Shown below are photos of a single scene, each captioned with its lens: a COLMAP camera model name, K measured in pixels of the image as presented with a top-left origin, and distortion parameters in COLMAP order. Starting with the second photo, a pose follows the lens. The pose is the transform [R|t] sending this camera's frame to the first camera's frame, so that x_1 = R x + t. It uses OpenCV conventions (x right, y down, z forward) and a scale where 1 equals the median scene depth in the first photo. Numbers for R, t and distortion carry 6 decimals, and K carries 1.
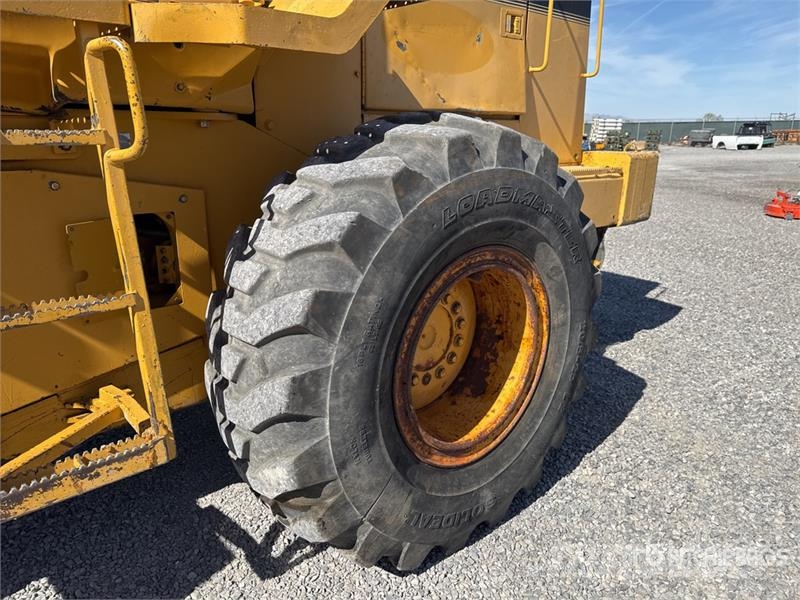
lens RADIAL K [[573.2, 0, 400.0], [0, 573.2, 276.8], [0, 0, 1]] dist [-0.000599, 0.000776]
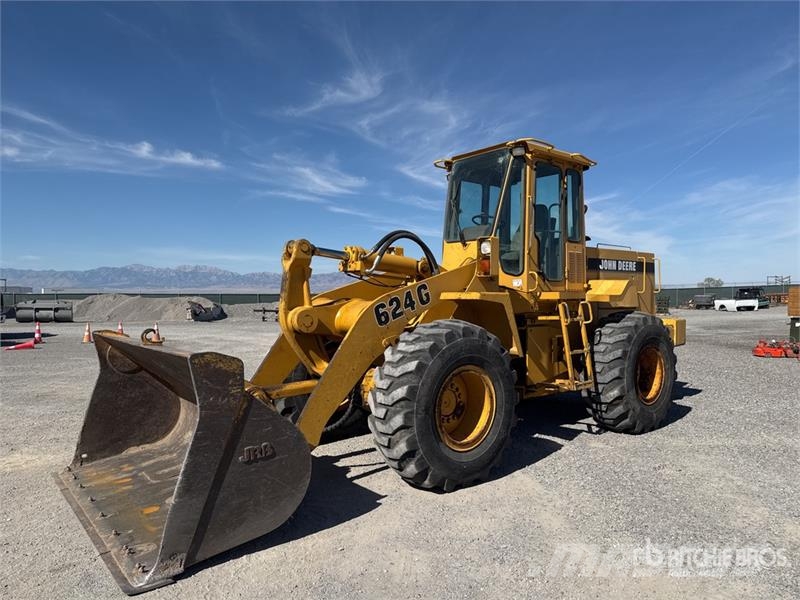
lens RADIAL K [[539.2, 0, 404.3], [0, 539.2, 303.0], [0, 0, 1]] dist [0.060873, -0.085256]
pose [[0.999336, -0.018532, -0.031381, -0.193082], [0.010476, 0.970795, -0.239680, 0.075890], [0.034906, 0.239192, 0.970345, -0.377345]]
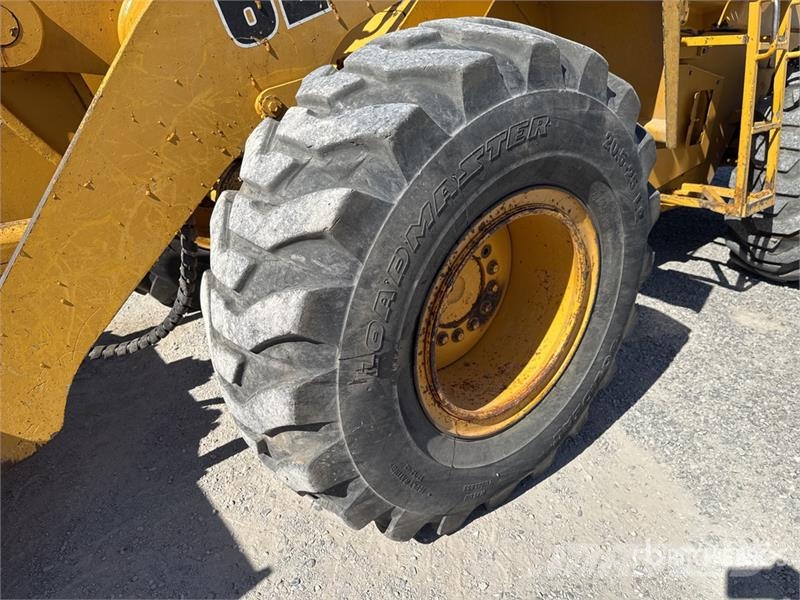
lens RADIAL K [[533.3, 0, 395.9], [0, 533.3, 298.9], [0, 0, 1]] dist [0.065656, -0.072746]
pose [[0.998190, 0.012400, -0.058854, -0.183217], [-0.001253, 0.982592, 0.185770, 0.031360], [0.060133, -0.185360, 0.980829, -0.122340]]
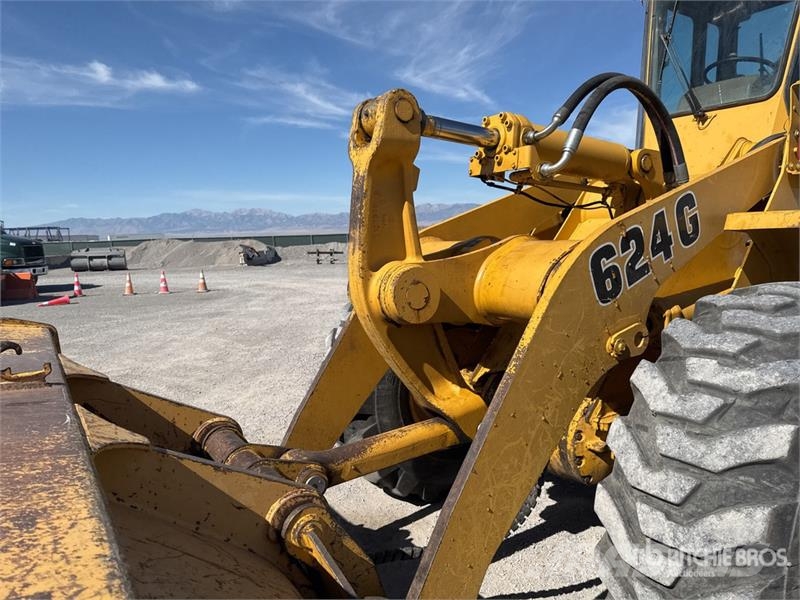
lens RADIAL K [[554.2, 0, 395.4], [0, 554.2, 308.3], [0, 0, 1]] dist [0.058507, -0.069295]
pose [[0.987739, -0.032928, -0.152599, -0.255781], [0.014387, 0.992543, -0.121047, 0.019233], [0.155447, 0.117367, 0.980847, -0.164545]]
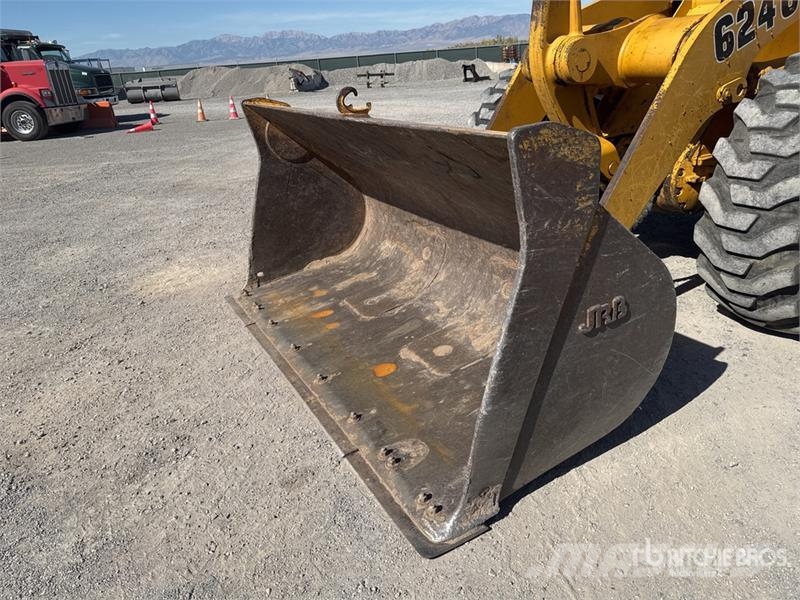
lens RADIAL K [[552.9, 0, 400.0], [0, 552.9, 300.0], [0, 0, 1]] dist [0.003180, -0.005449]
pose [[0.973828, 0.007556, -0.227160, -0.294055], [0.029778, 0.986591, 0.160476, 0.053691], [0.225327, -0.163040, 0.960545, -0.254652]]
